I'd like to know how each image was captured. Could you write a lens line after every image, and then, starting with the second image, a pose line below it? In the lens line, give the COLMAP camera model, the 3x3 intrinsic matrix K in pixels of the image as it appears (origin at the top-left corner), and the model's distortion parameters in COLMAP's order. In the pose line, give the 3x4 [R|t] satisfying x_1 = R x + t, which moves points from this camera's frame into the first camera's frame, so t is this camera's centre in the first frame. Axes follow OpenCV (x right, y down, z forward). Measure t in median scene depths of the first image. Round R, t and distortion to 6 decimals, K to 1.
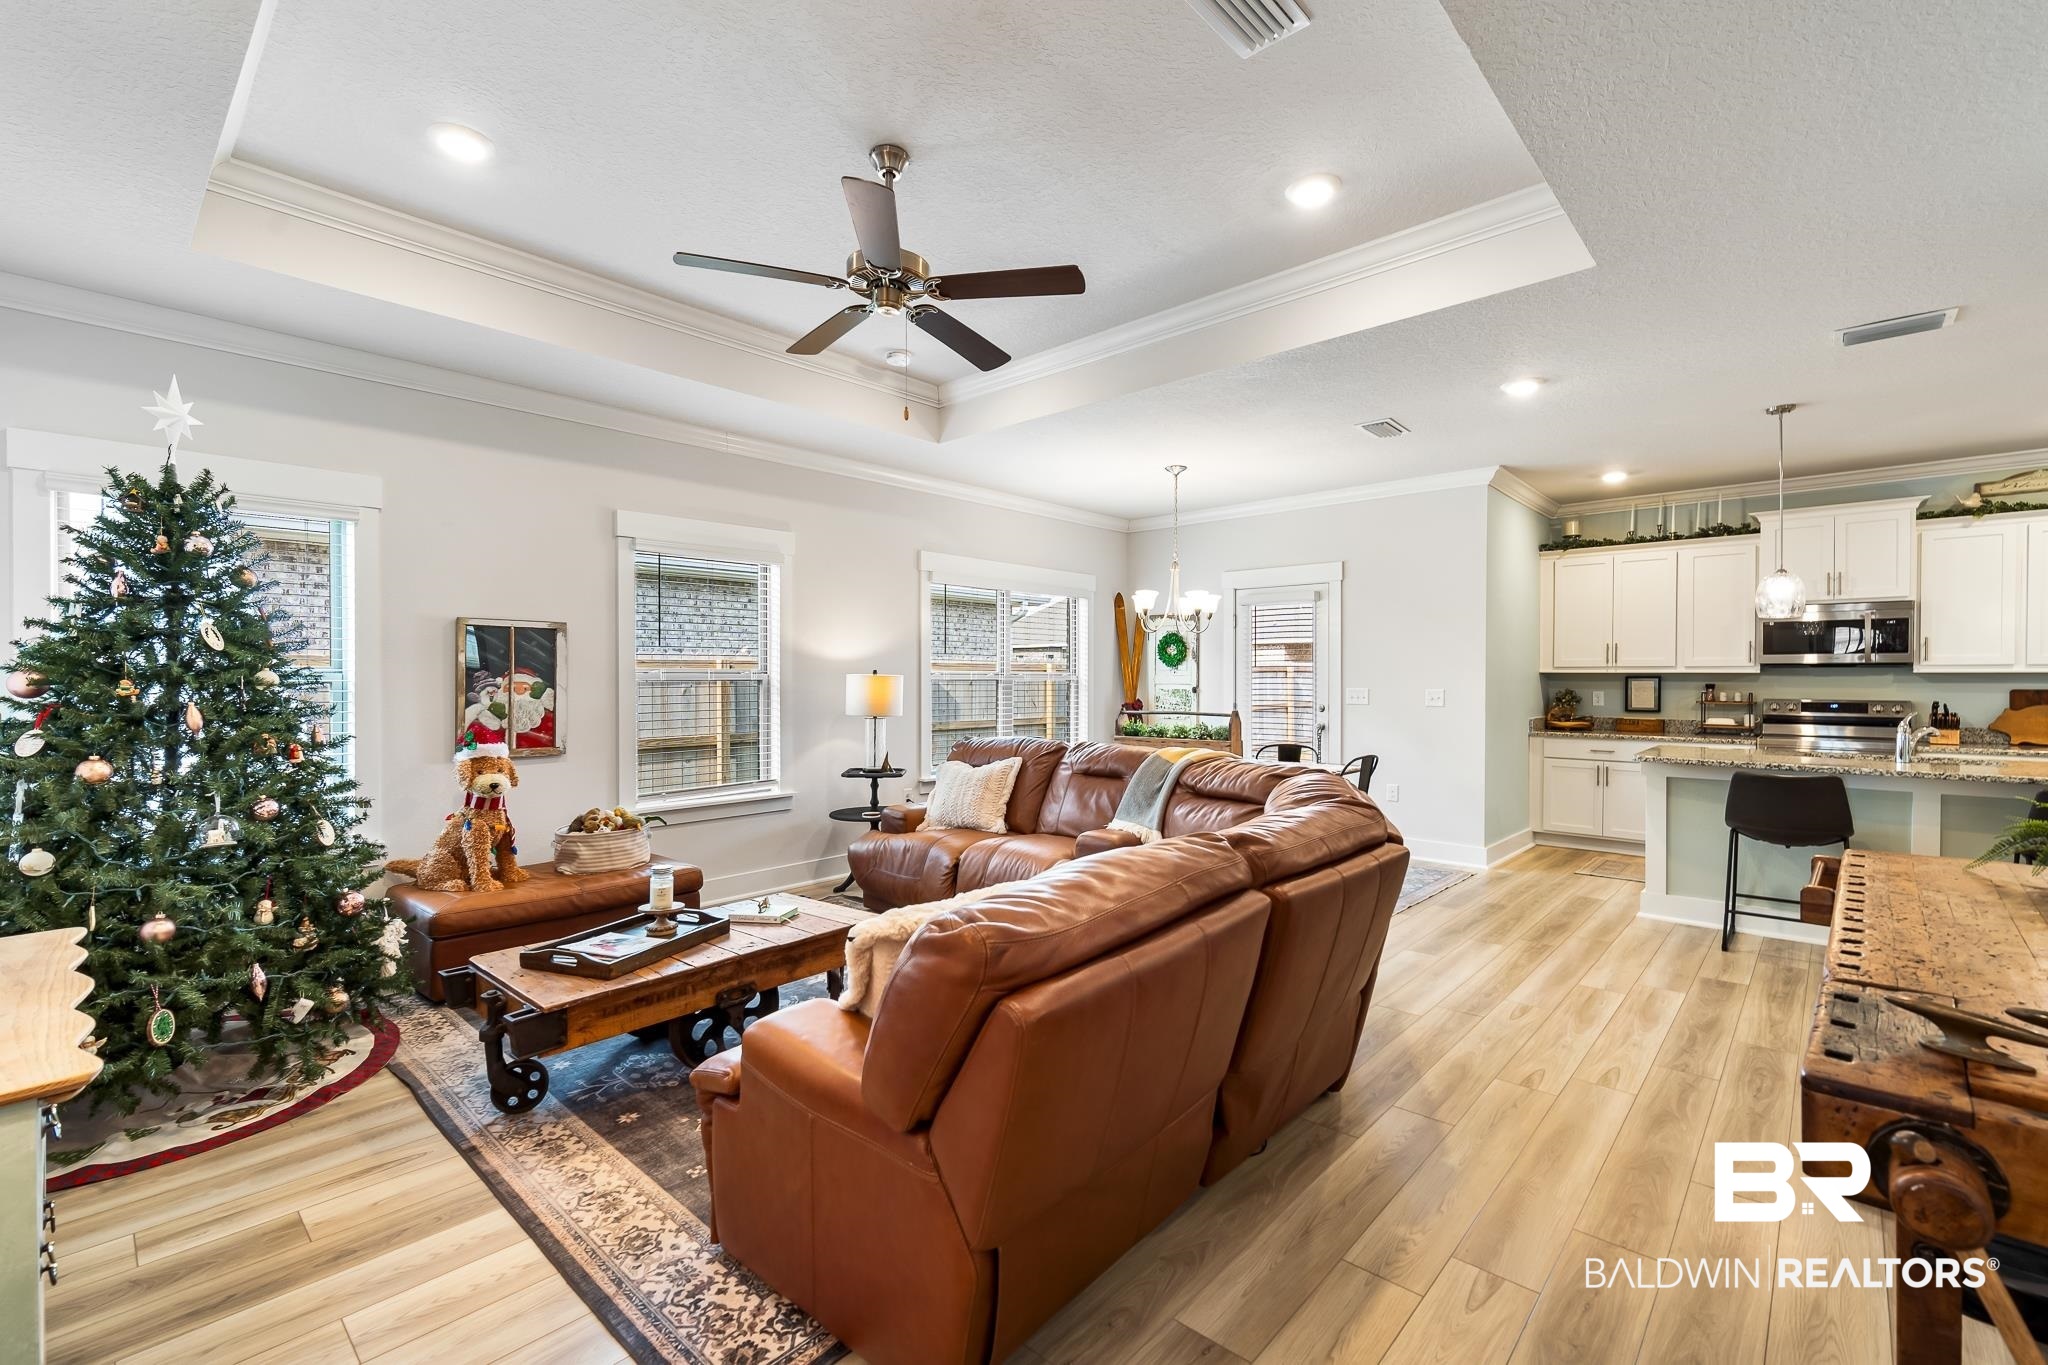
lens RADIAL K [[886.7, 0, 1031.9], [0, 886.7, 675.4], [0, 0, 1]] dist [0.002943, 0.000565]
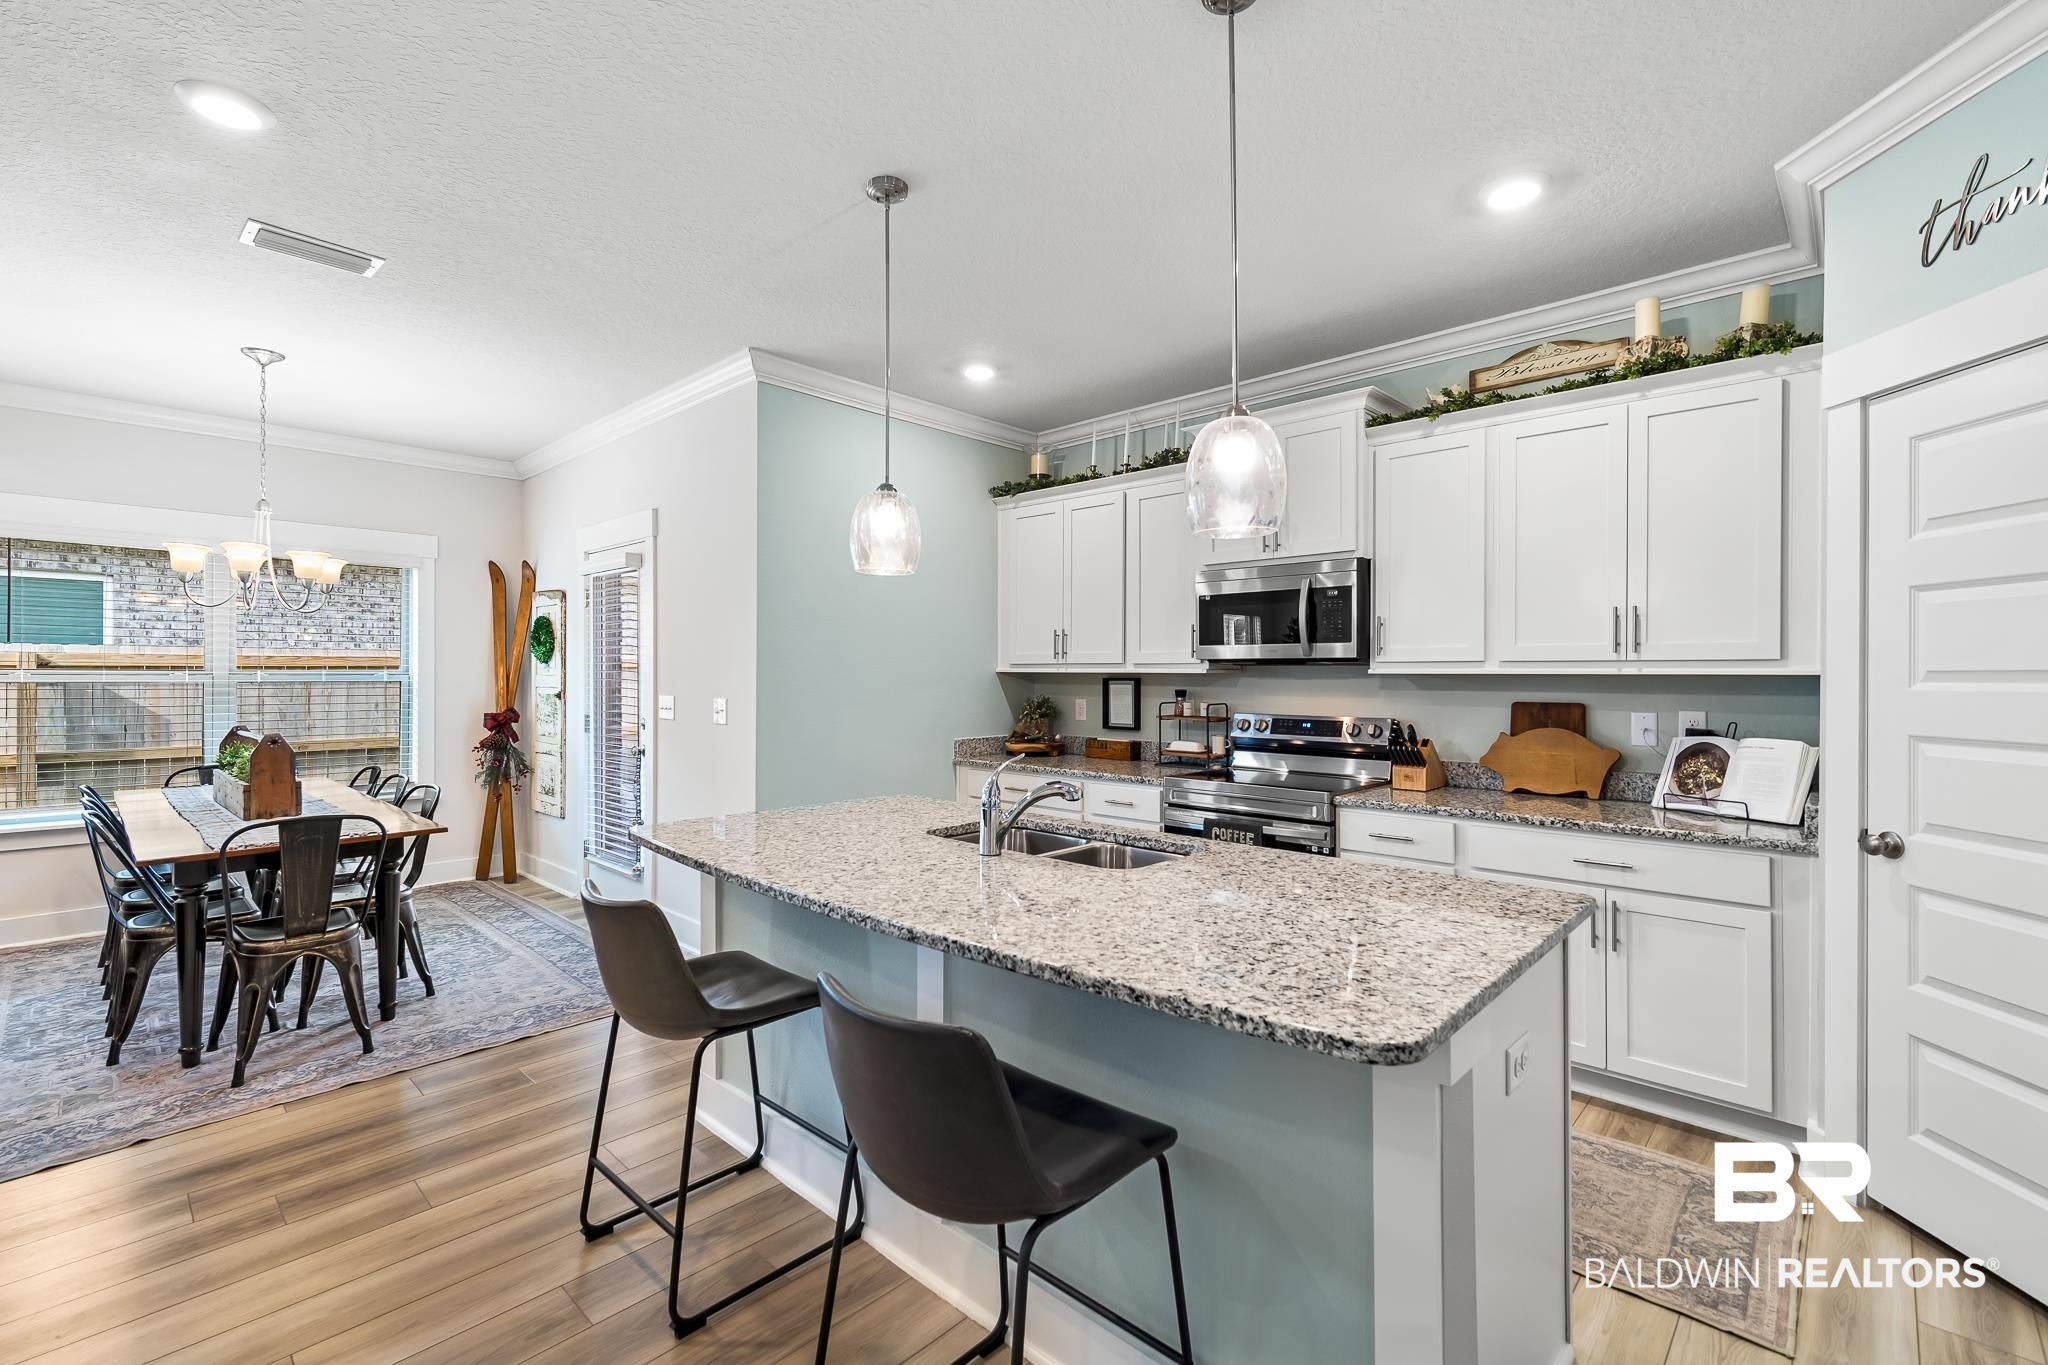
lens RADIAL K [[886.7, 0, 1031.9], [0, 886.7, 675.4], [0, 0, 1]] dist [0.002943, 0.000565]
pose [[0.999994, 0.002999, -0.001858, 0.762110], [-0.002996, 0.999994, 0.001427, -0.002164], [0.001862, -0.001421, 0.999997, 0.382516]]
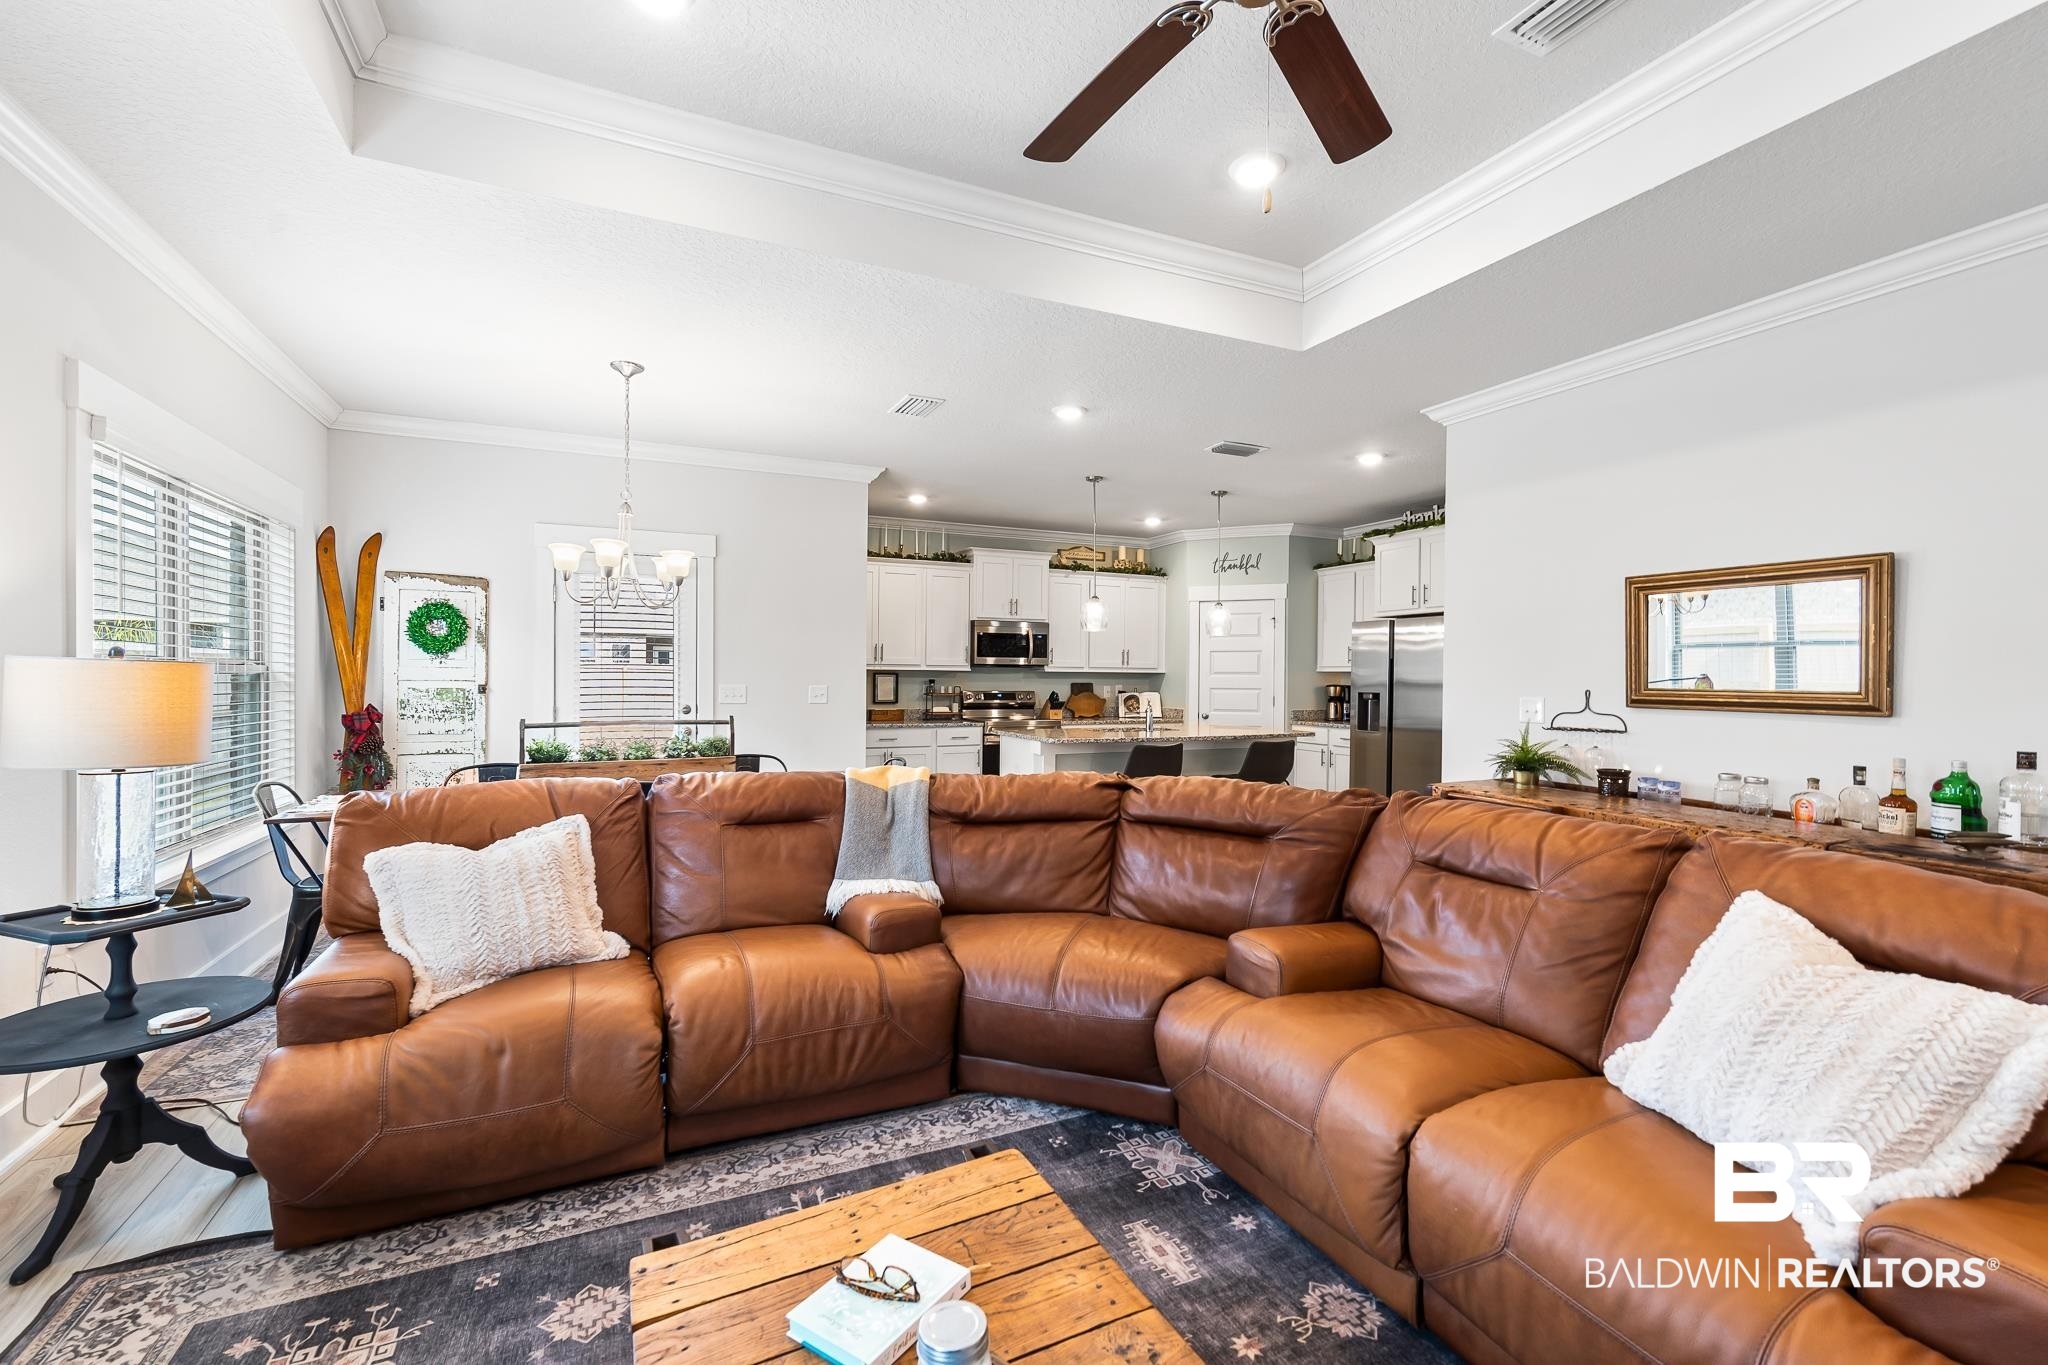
lens RADIAL K [[886.7, 0, 1031.9], [0, 886.7, 675.4], [0, 0, 1]] dist [0.002943, 0.000565]
pose [[0.363993, 0.002880, 0.931397, -0.393647], [-0.007924, 0.999969, 0.000004, 0.003442], [-0.931368, -0.007382, 0.364005, 0.491631]]
